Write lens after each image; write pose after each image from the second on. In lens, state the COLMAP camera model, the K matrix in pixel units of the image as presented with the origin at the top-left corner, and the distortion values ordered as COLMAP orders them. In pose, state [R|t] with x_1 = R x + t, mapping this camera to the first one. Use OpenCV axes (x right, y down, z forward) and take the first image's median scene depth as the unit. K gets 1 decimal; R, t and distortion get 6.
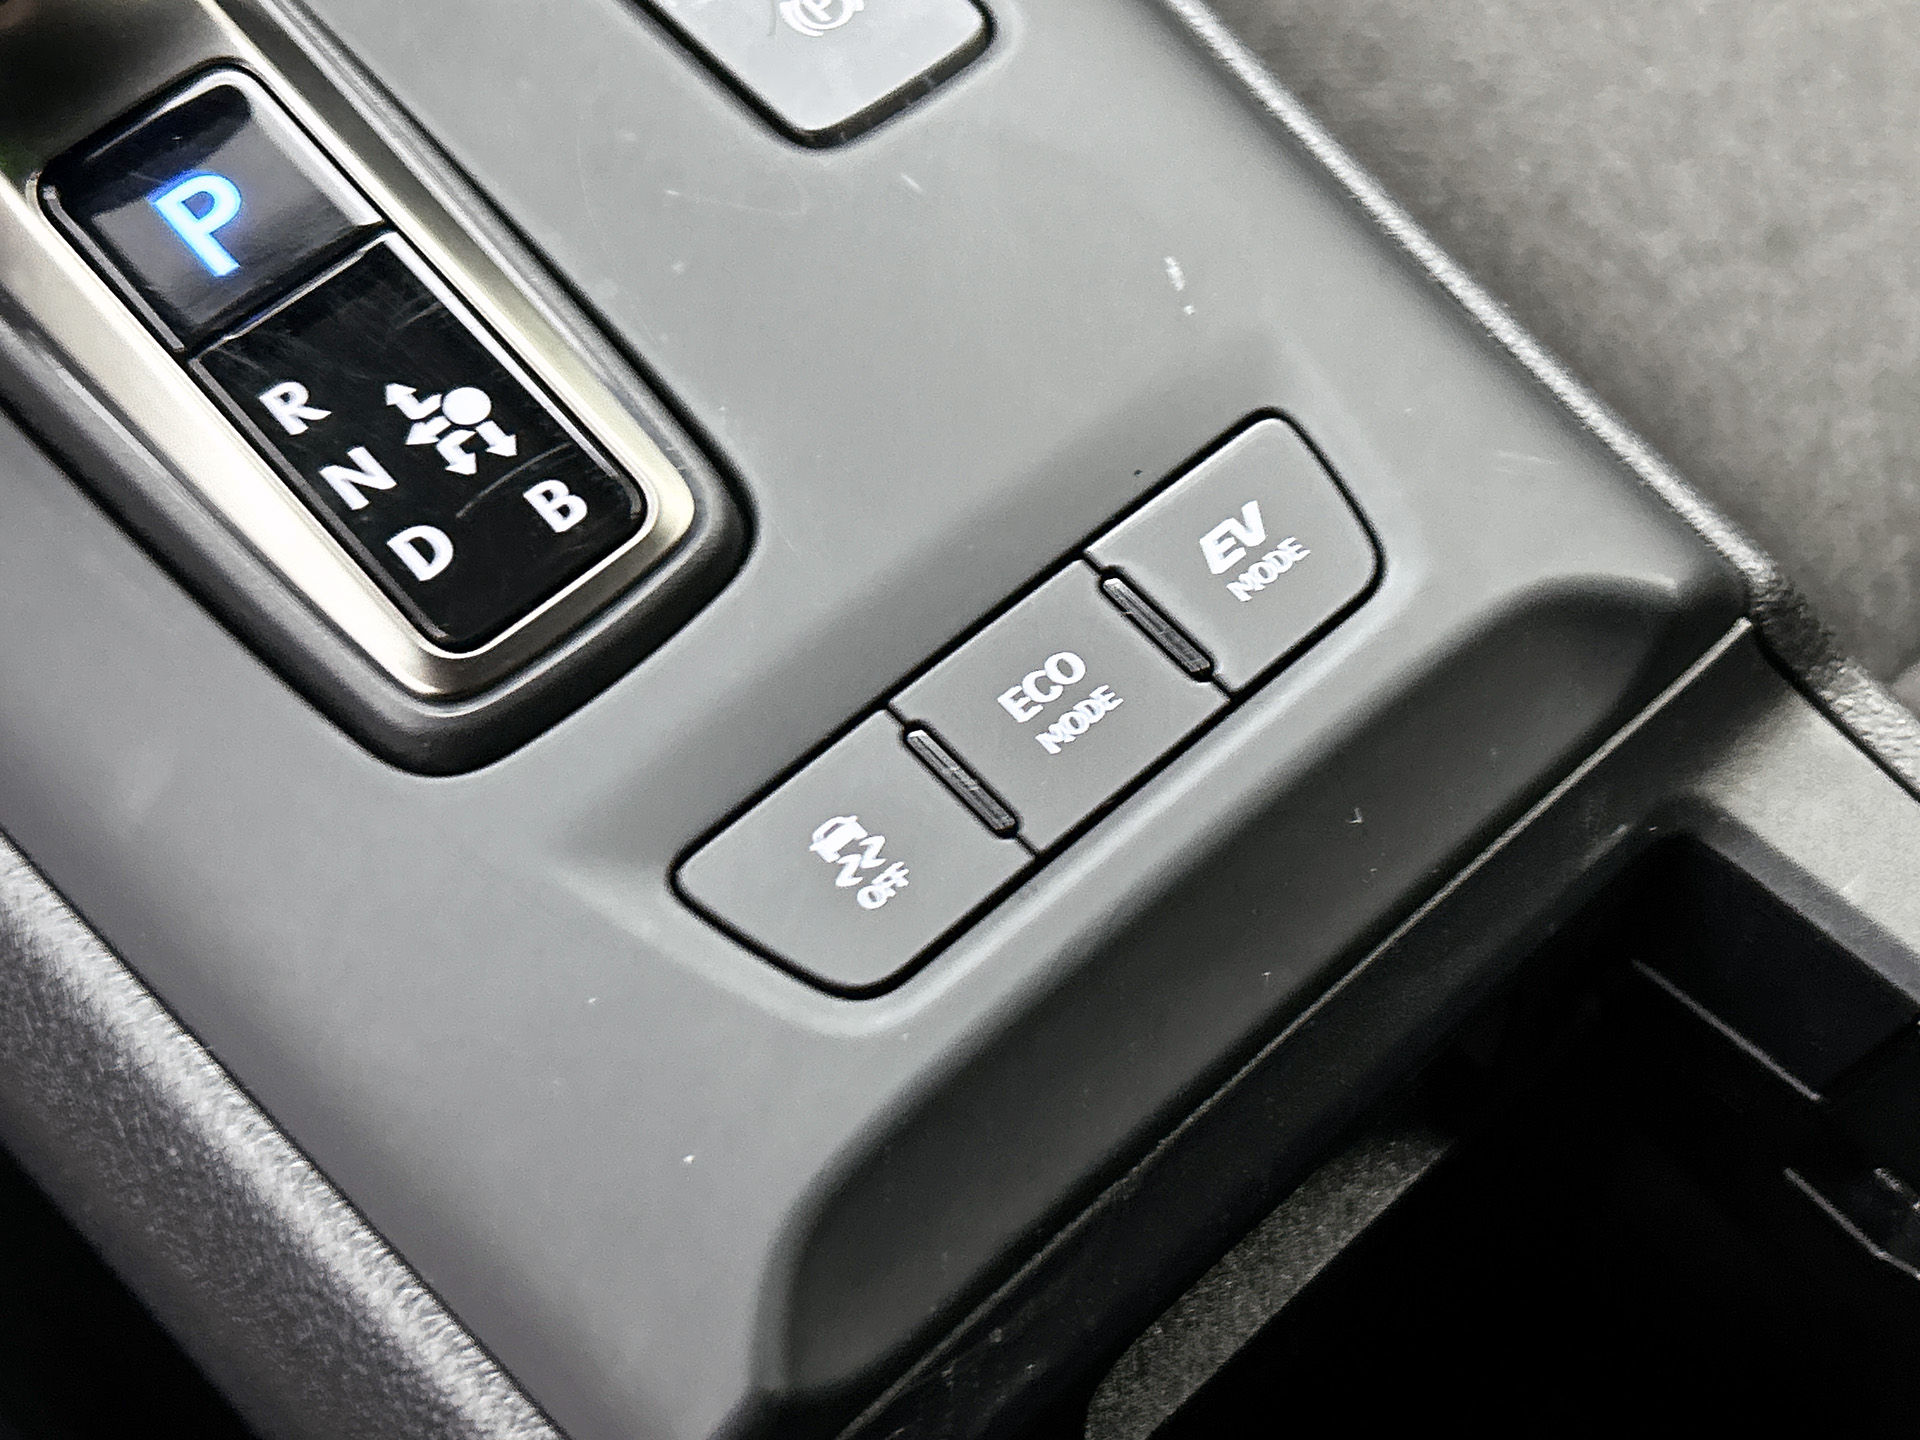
lens RADIAL K [[2617.3, 0, 1005.6], [0, 2617.3, 810.1], [0, 0, 1]] dist [0.146398, -0.406501]
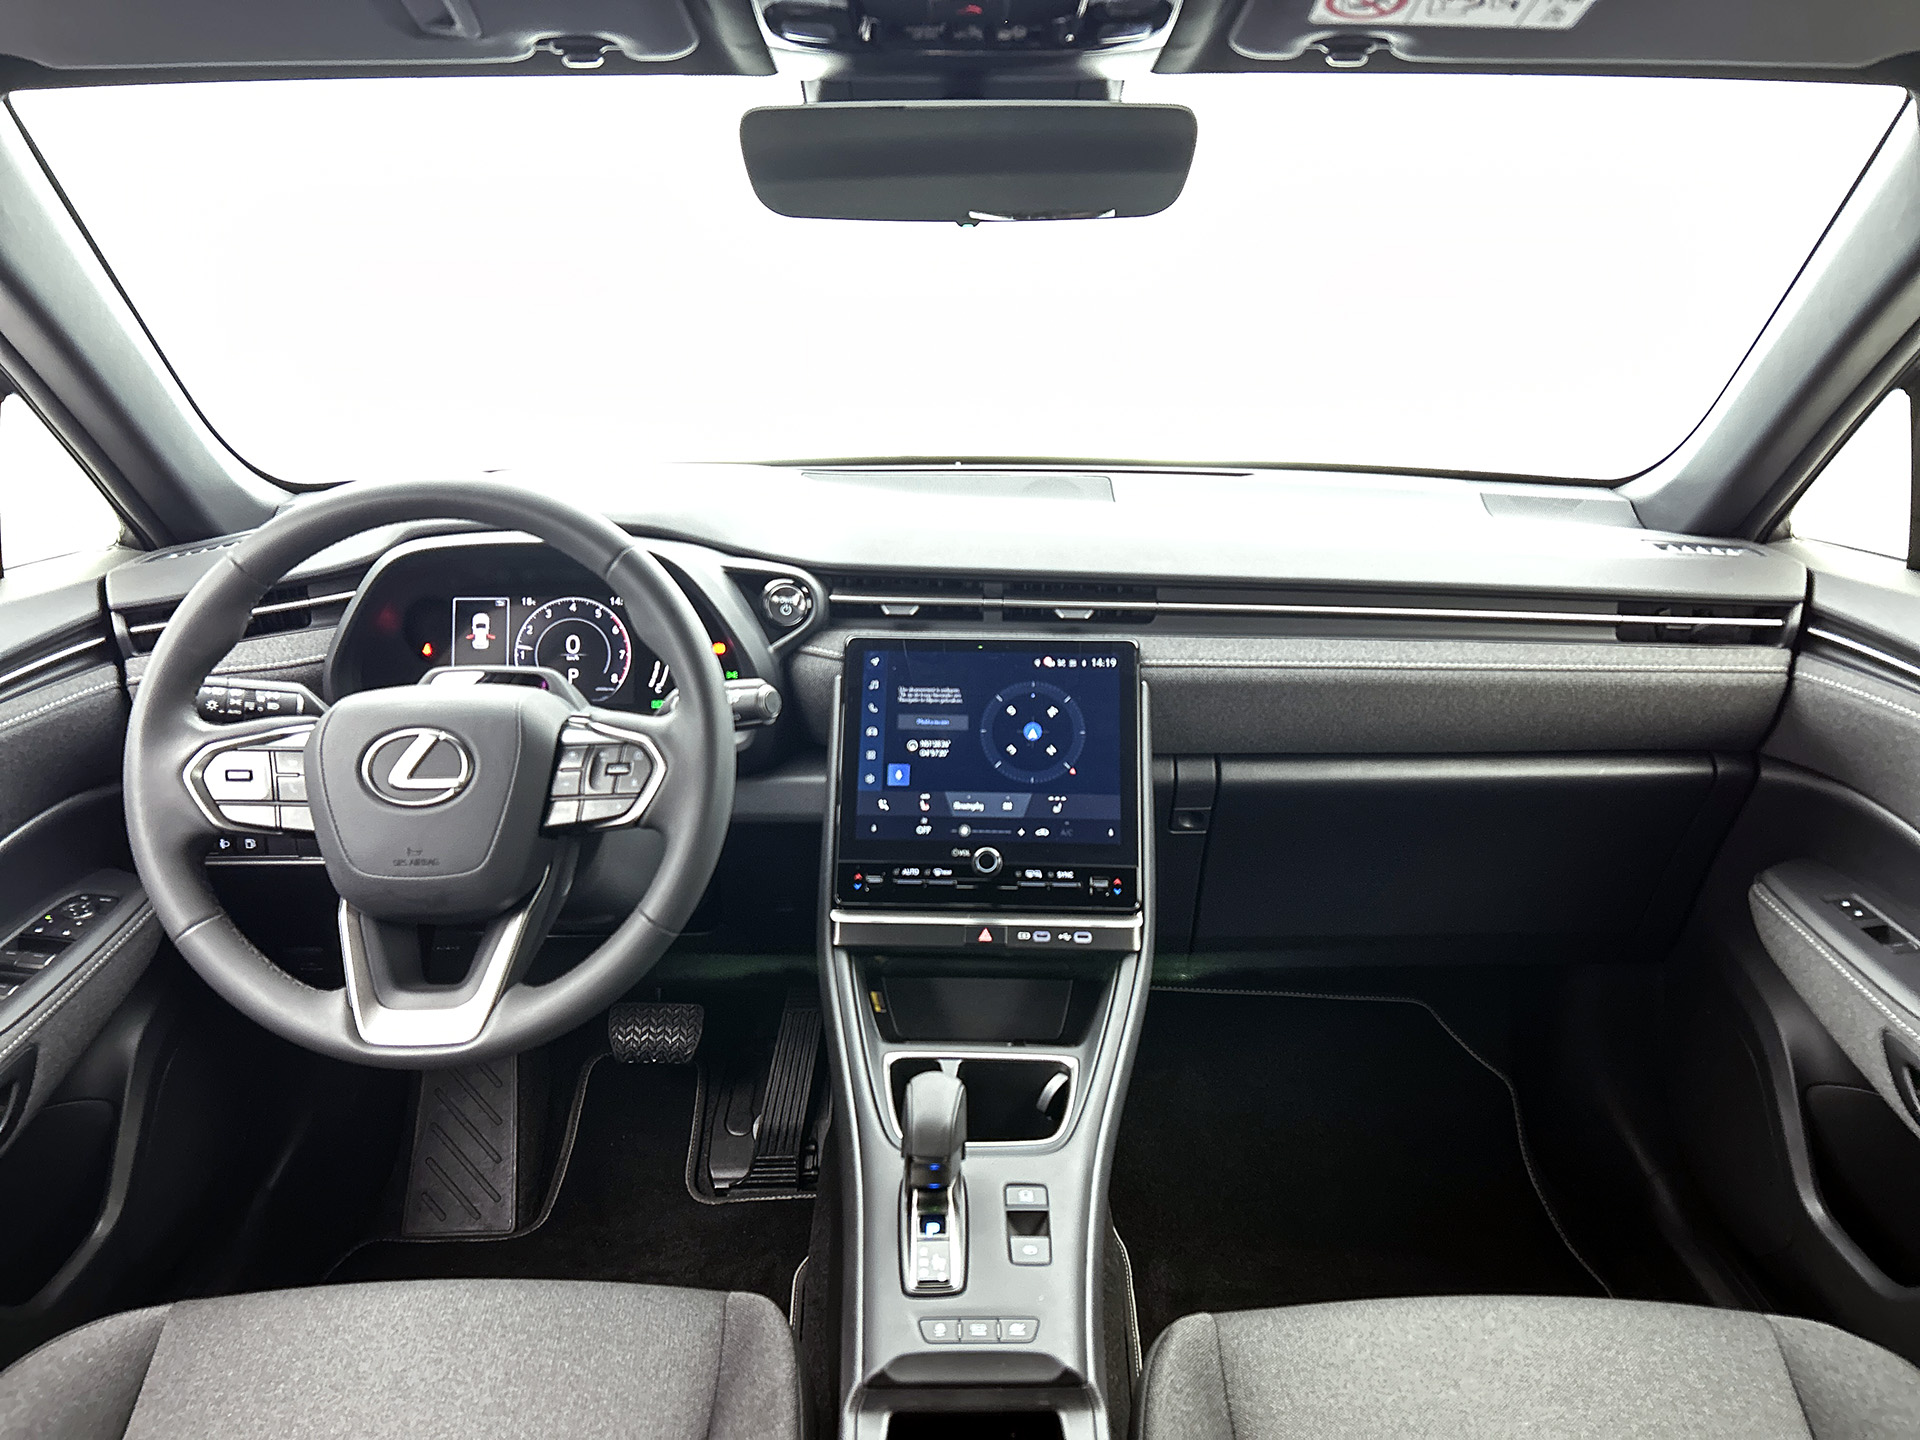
lens RADIAL K [[1418.6, 0, 968.8], [0, 1418.6, 748.6], [0, 0, 1]] dist [0.060629, -0.087795]
pose [[0.746563, 0.157123, -0.646496, 2.205053], [-0.576318, 0.638232, -0.510408, 0.922759], [0.332418, 0.753639, 0.567033, -2.312505]]
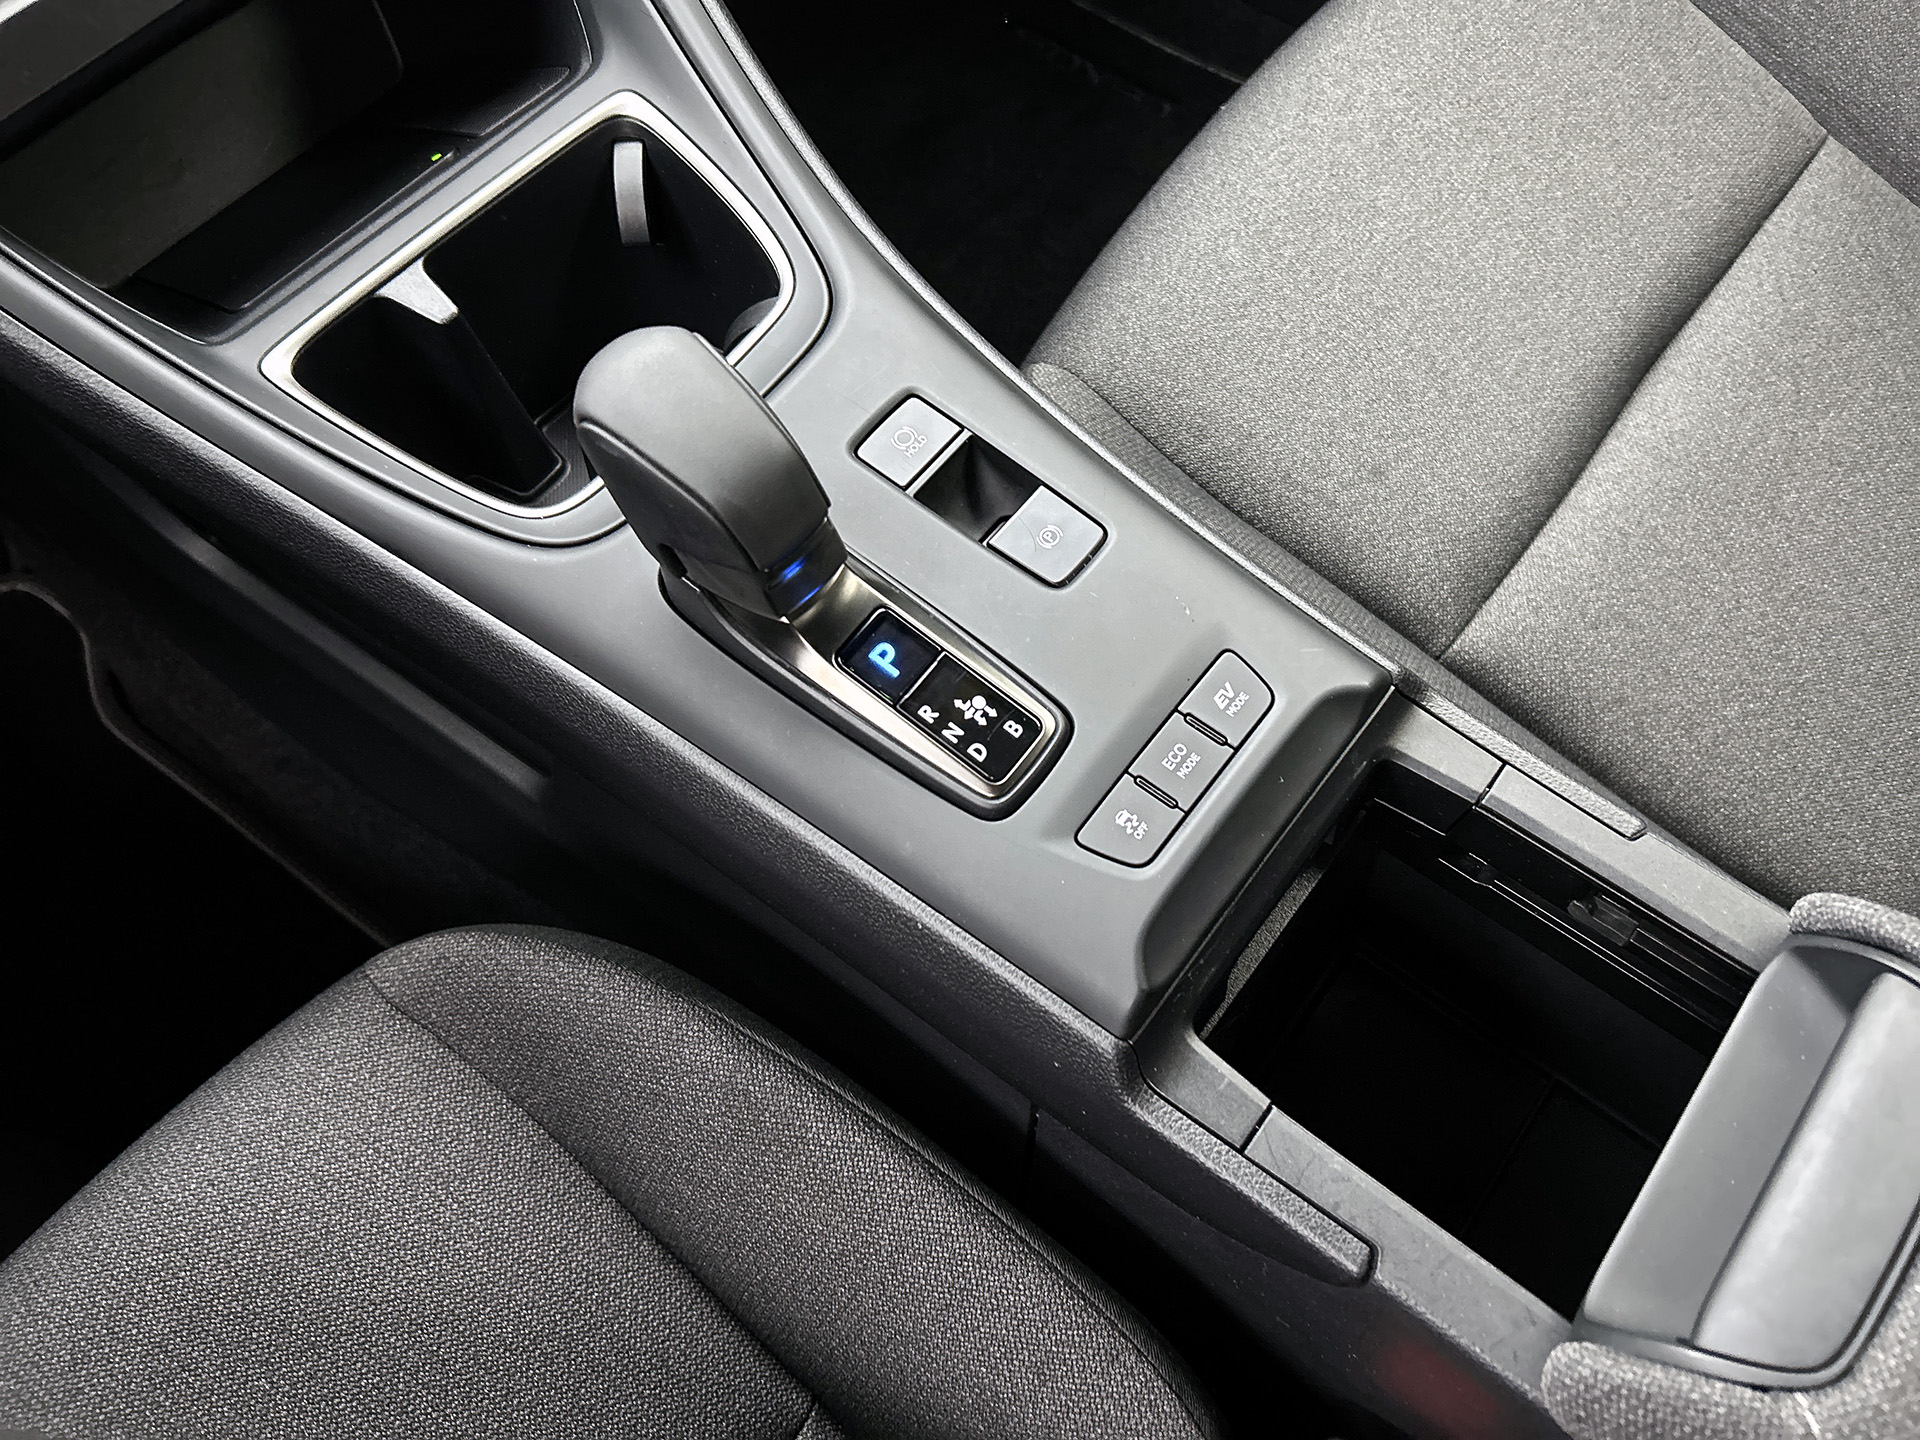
lens RADIAL K [[1418.6, 0, 968.8], [0, 1418.6, 748.6], [0, 0, 1]] dist [0.060629, -0.087795]
pose [[0.983255, -0.179274, -0.032719, -0.170805], [0.180382, 0.982980, 0.034811, -0.160574], [0.025921, -0.040130, 0.998858, -0.704289]]
